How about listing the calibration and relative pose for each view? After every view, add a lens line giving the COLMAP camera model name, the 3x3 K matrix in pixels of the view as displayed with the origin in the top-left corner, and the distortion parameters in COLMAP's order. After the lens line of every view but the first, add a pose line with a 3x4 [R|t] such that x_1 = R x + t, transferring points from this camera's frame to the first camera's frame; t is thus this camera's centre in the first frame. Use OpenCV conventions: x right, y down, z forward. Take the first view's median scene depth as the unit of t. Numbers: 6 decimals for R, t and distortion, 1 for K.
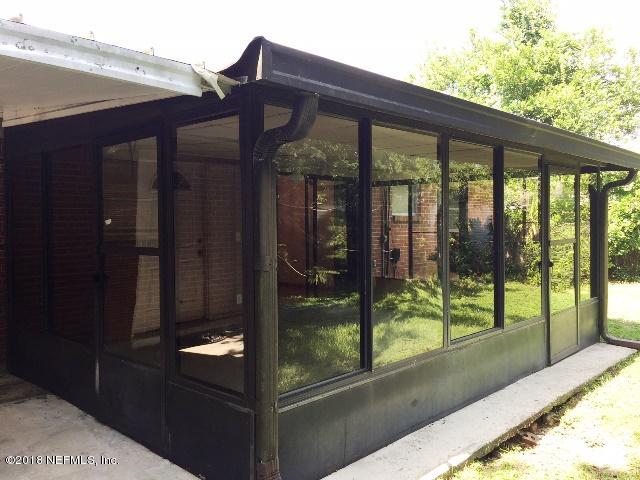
lens RADIAL K [[536.9, 0, 320.0], [0, 536.9, 240.0], [0, 0, 1]] dist [0.015175, -0.006561]
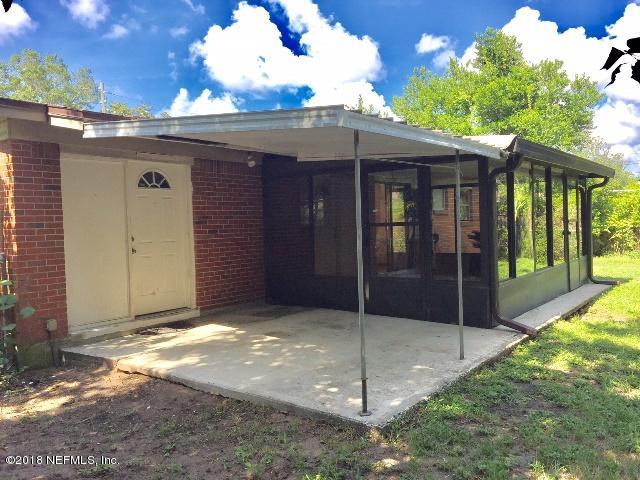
lens RADIAL K [[536.9, 0, 320.0], [0, 536.9, 240.0], [0, 0, 1]] dist [0.015175, -0.006561]
pose [[0.993216, -0.028772, 0.112665, -0.213396], [0.029561, 0.999549, -0.005345, 0.020084], [-0.112460, 0.008639, 0.993619, -0.239801]]
